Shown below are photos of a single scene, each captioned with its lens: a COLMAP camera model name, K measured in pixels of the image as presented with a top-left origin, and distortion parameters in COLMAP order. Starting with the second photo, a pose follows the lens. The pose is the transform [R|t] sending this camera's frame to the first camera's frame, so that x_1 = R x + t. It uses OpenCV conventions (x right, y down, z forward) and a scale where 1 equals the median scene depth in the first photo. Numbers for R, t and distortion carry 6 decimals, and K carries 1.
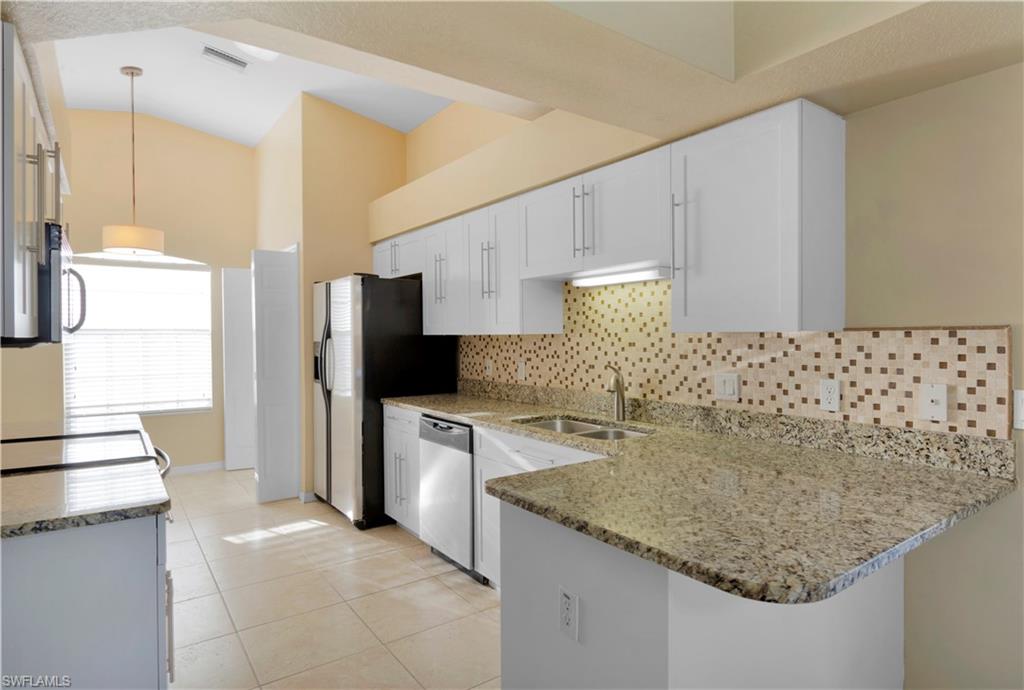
lens RADIAL K [[552.5, 0, 510.6], [0, 552.5, 340.7], [0, 0, 1]] dist [-0.014376, -0.001367]
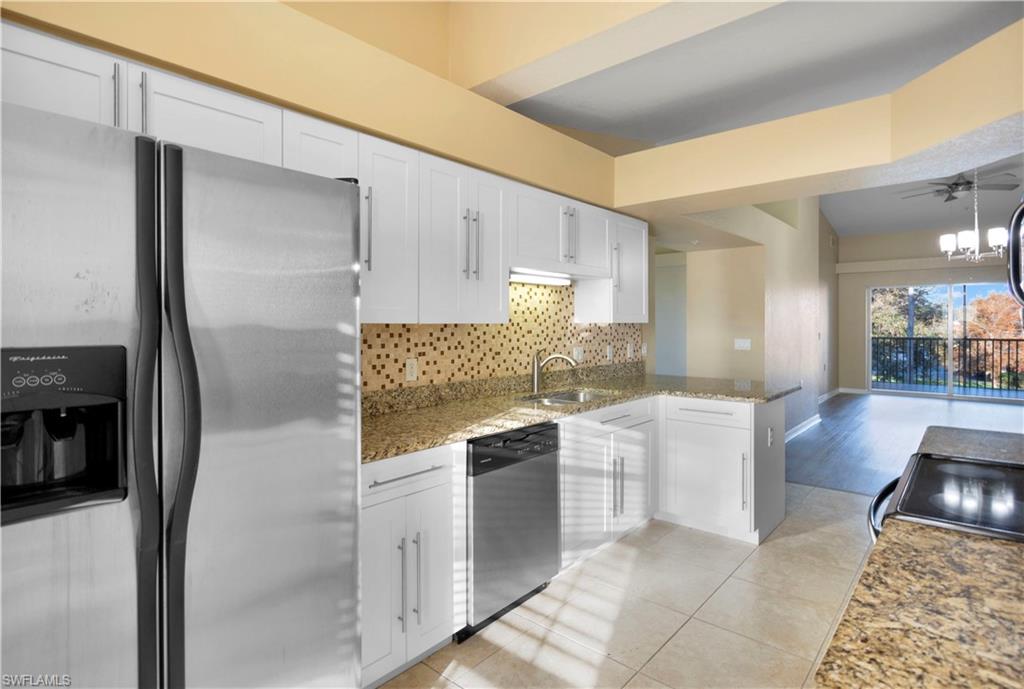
lens RADIAL K [[530.8, 0, 508.9], [0, 530.8, 328.4], [0, 0, 1]] dist [-0.003077, 0.000011]
pose [[-0.224443, -0.000686, 0.974487, -0.879126], [0.014589, 0.999885, 0.004064, -0.006513], [-0.974378, 0.015129, -0.224407, 1.203322]]
